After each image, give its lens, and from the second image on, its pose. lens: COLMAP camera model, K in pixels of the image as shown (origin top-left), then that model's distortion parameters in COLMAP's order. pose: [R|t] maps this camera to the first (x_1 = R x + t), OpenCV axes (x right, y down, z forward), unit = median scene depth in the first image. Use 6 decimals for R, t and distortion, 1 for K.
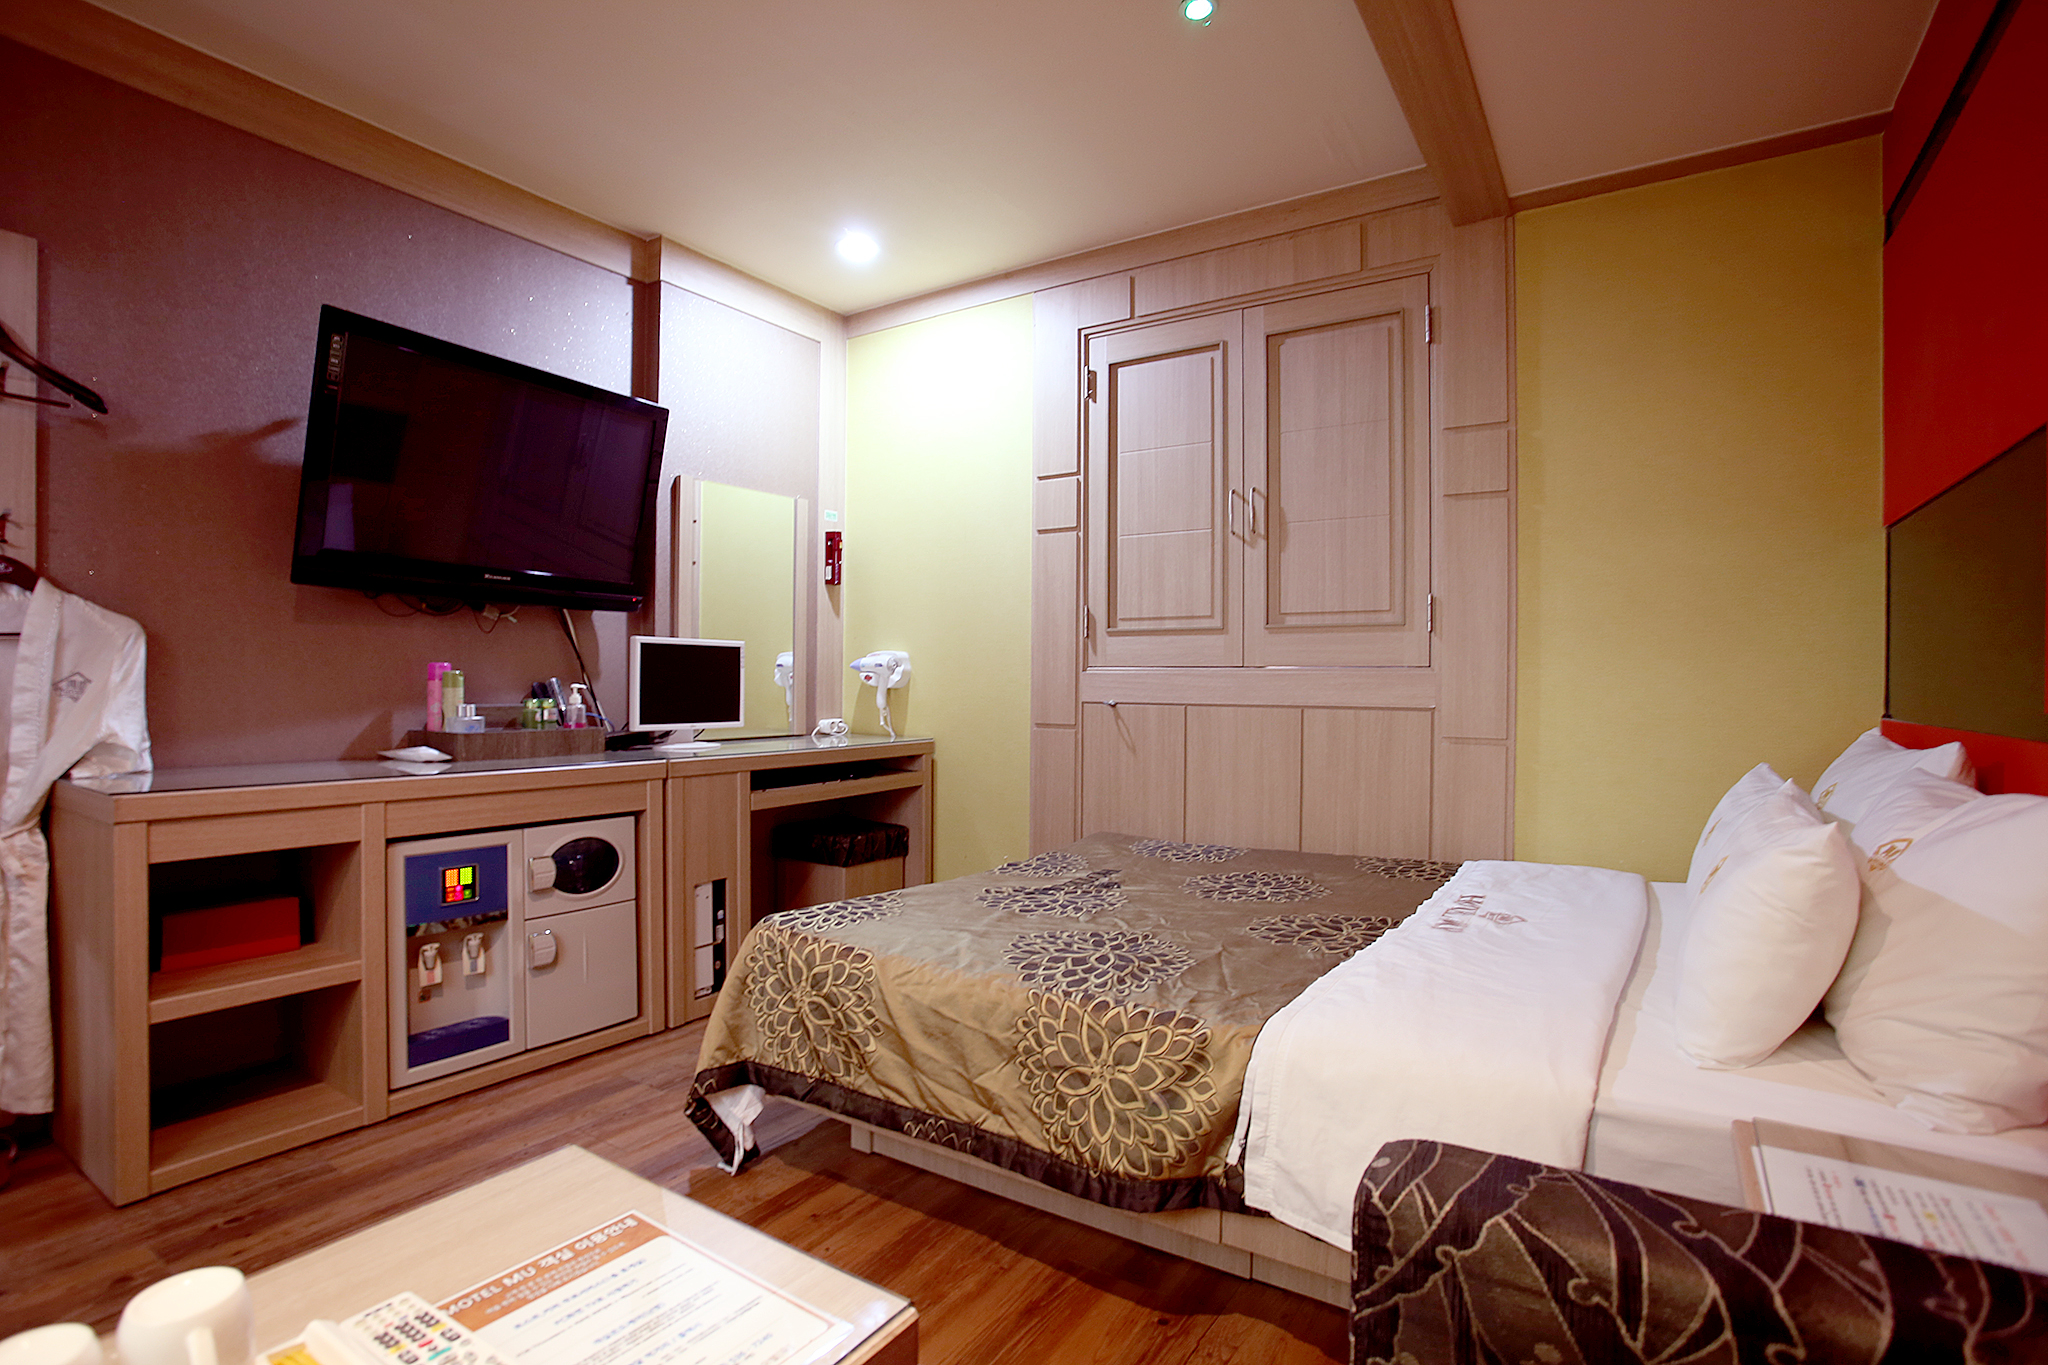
lens RADIAL K [[1024.3, 0, 1008.0], [0, 1024.3, 677.8], [0, 0, 1]] dist [-0.054895, 0.000319]
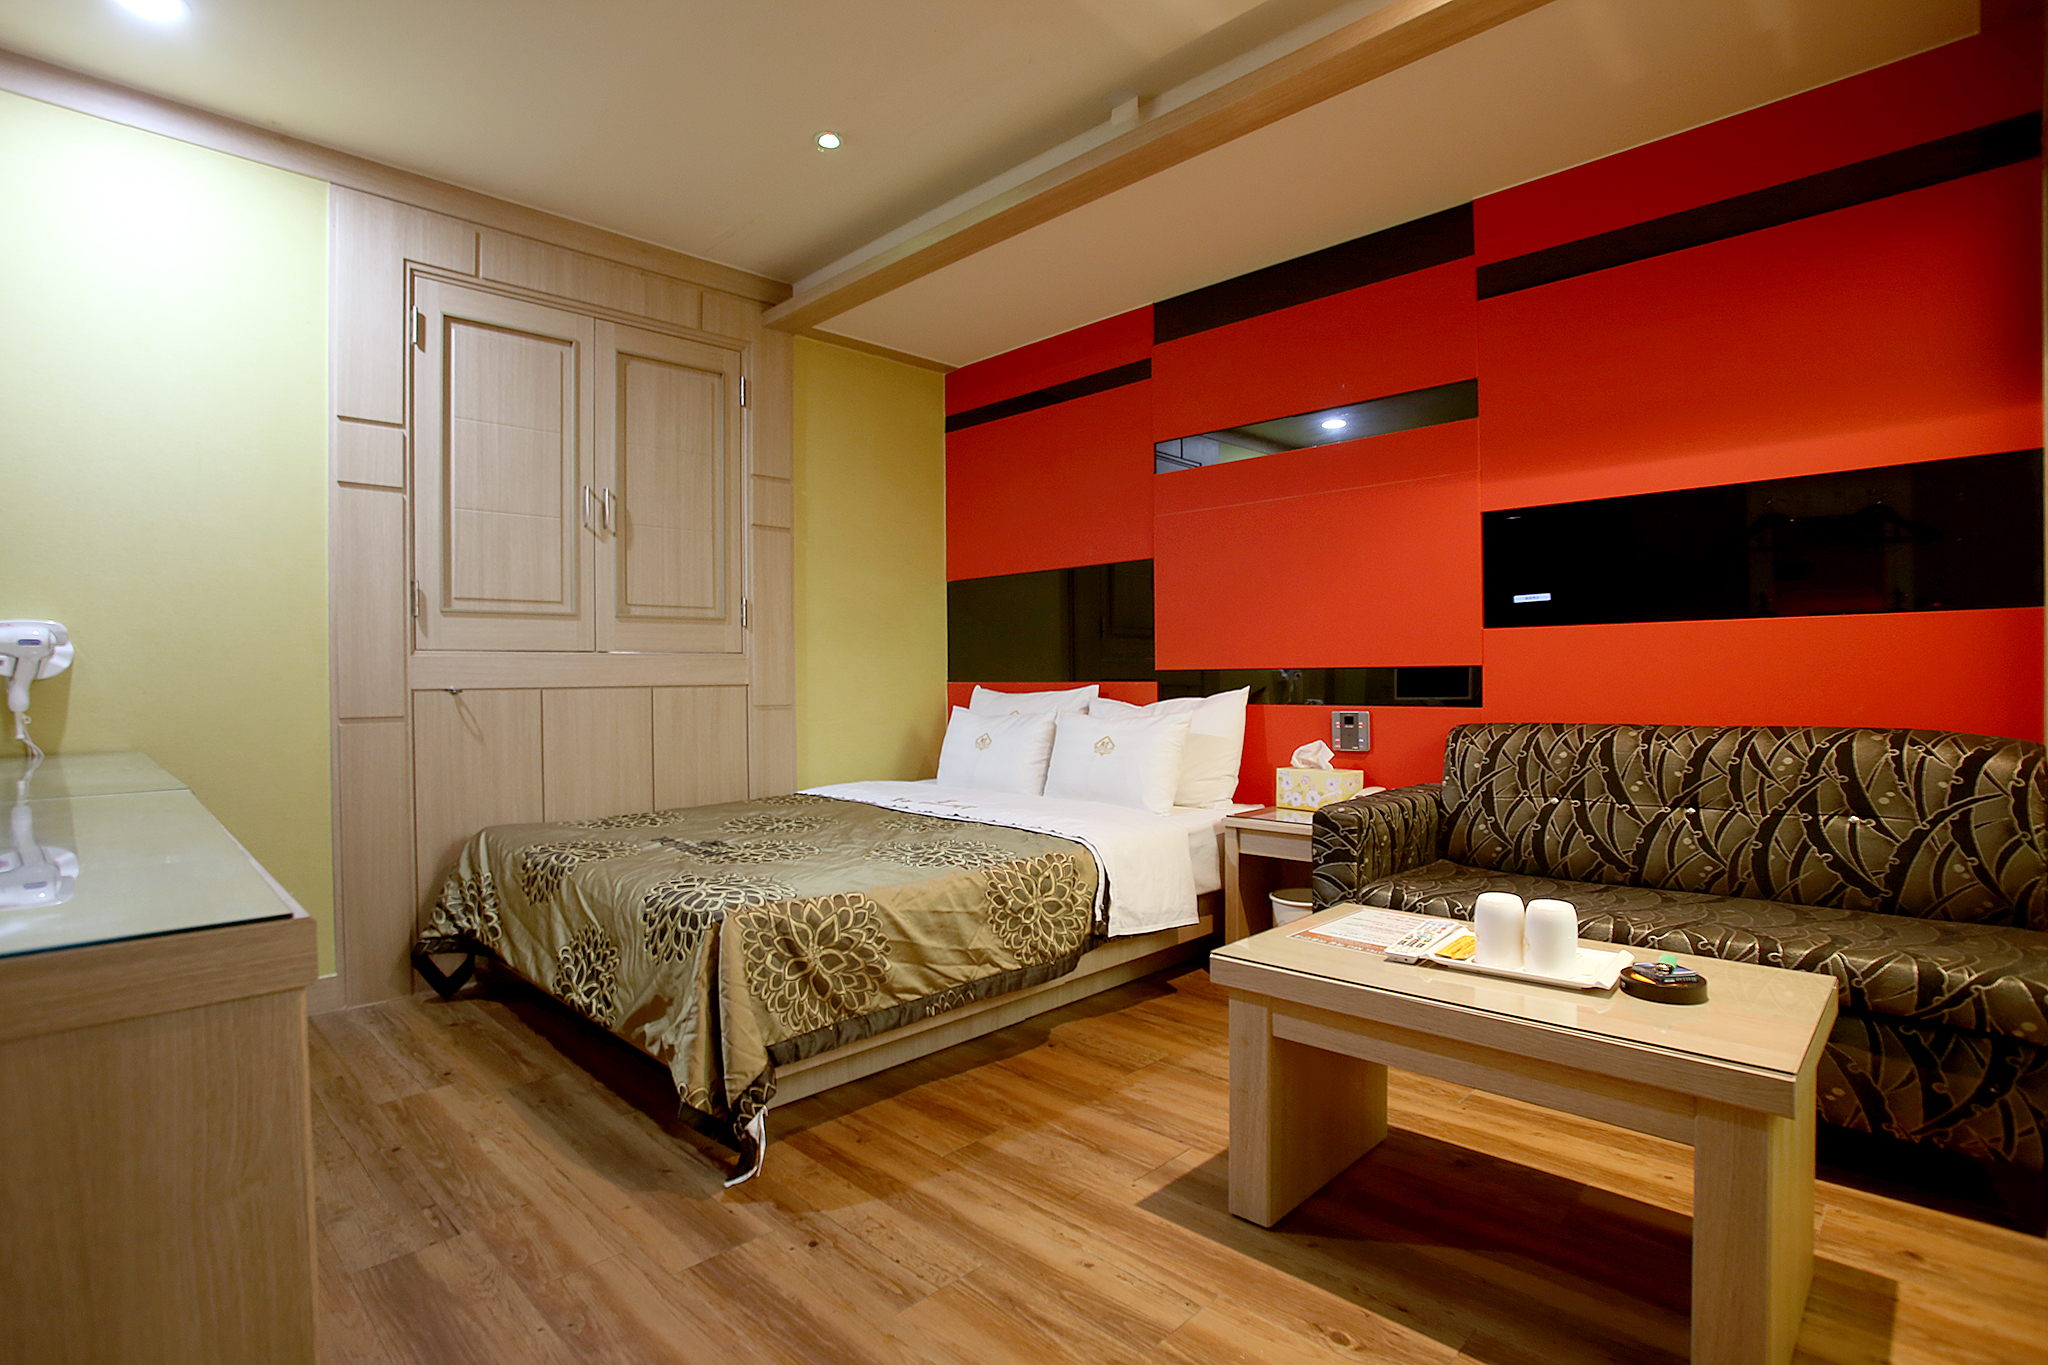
lens RADIAL K [[995.3, 0, 1015.0], [0, 995.3, 681.0], [0, 0, 1]] dist [-0.032156, 0.002280]
pose [[0.192314, -0.015286, 0.981214, -0.895015], [0.011480, 0.999845, 0.013326, 0.014743], [-0.981266, 0.008701, 0.192460, 0.460219]]
